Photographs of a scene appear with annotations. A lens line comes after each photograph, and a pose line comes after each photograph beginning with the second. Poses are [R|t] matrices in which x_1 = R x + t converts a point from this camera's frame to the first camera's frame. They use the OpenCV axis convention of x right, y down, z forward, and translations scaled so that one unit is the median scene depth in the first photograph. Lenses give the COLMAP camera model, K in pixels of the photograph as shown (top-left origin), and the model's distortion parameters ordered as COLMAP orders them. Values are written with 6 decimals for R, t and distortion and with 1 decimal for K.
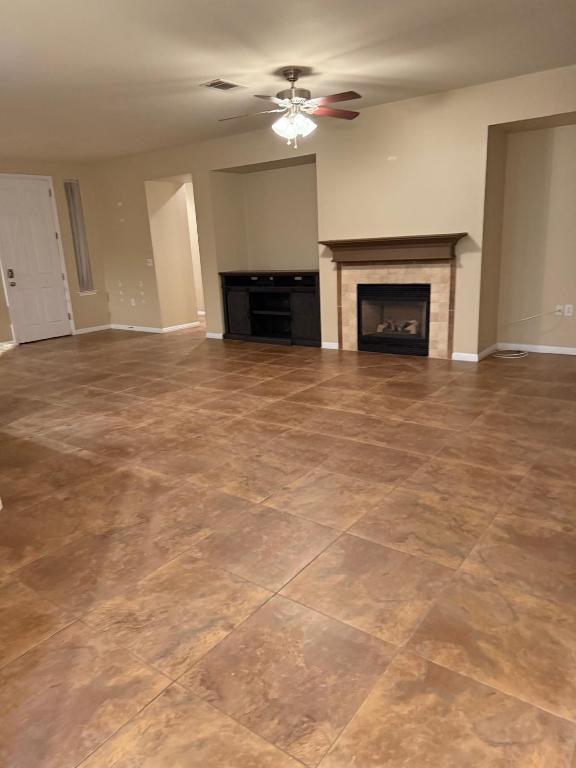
lens RADIAL K [[549.2, 0, 284.5], [0, 549.2, 385.6], [0, 0, 1]] dist [0.122618, -0.153115]
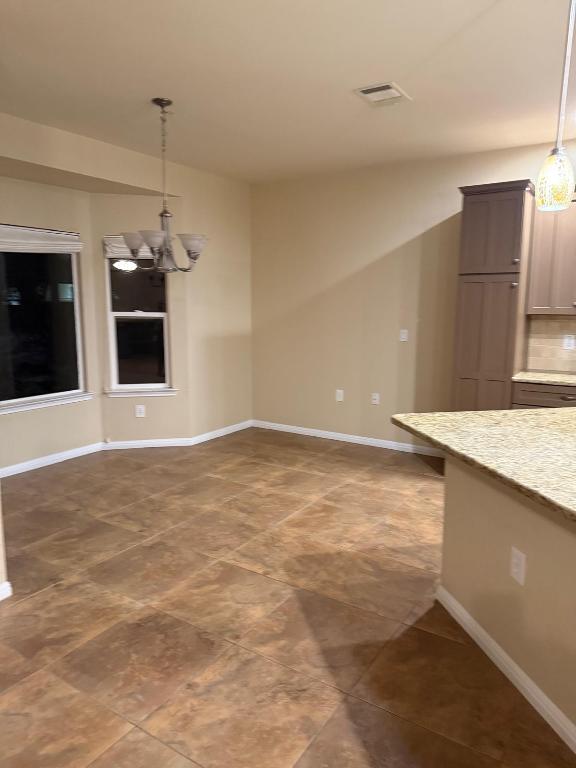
lens RADIAL K [[549.2, 0, 284.5], [0, 549.2, 385.6], [0, 0, 1]] dist [0.122618, -0.153115]
pose [[-0.996425, 0.070954, -0.045846, -0.267490], [0.046583, 0.914241, 0.402485, -0.497488], [0.070472, 0.398911, -0.914278, 1.779092]]
